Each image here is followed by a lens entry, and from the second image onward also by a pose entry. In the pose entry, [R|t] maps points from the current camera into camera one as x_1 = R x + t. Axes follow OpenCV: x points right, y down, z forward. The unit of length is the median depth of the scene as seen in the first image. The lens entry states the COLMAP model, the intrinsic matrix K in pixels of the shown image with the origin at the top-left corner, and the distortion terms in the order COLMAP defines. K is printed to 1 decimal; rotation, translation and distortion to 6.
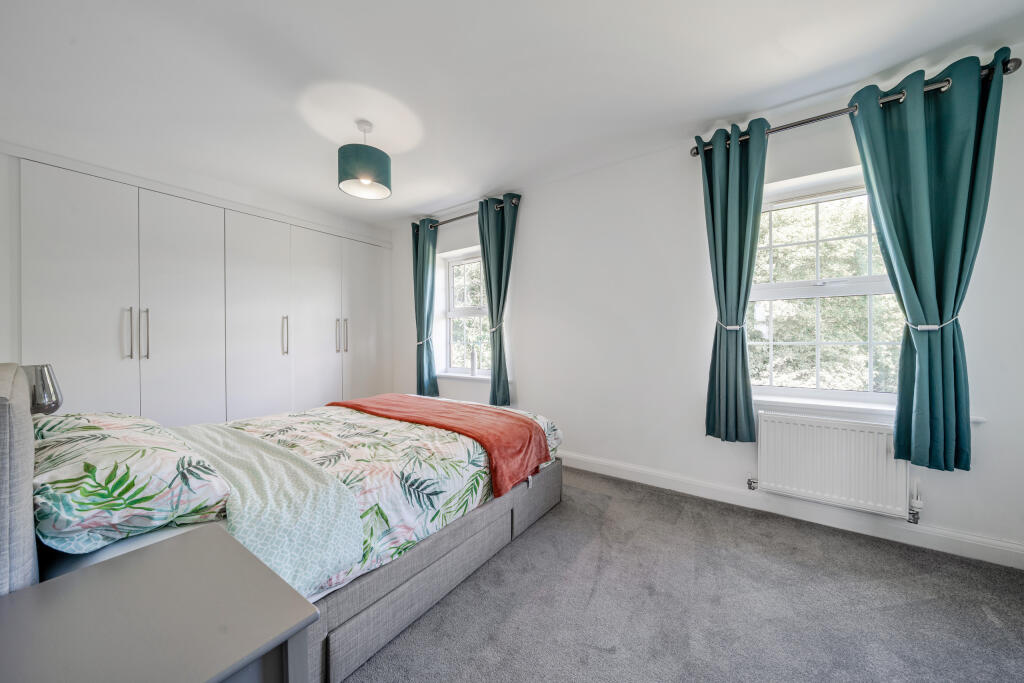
lens RADIAL K [[346.4, 0, 506.3], [0, 346.4, 340.3], [0, 0, 1]] dist [-0.016518, -0.000008]
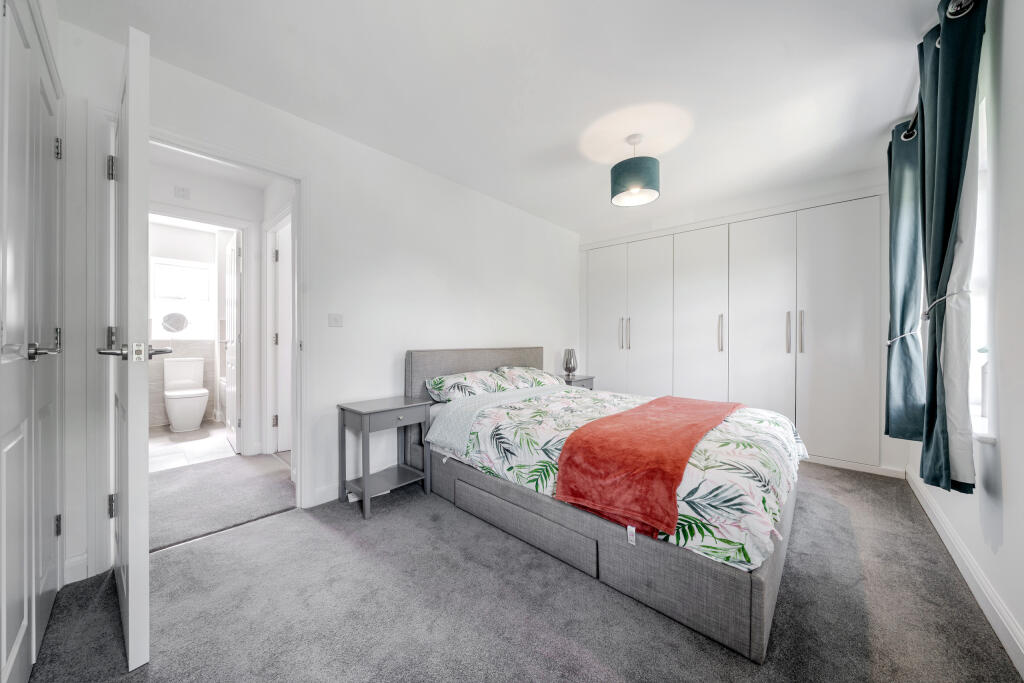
lens RADIAL K [[346.4, 0, 506.3], [0, 346.4, 340.3], [0, 0, 1]] dist [-0.016518, -0.000008]
pose [[-0.133064, 0.006126, -0.991088, 1.004349], [-0.001070, 0.999979, 0.006325, 0.002771], [0.991107, 0.001903, -0.133055, 1.042223]]
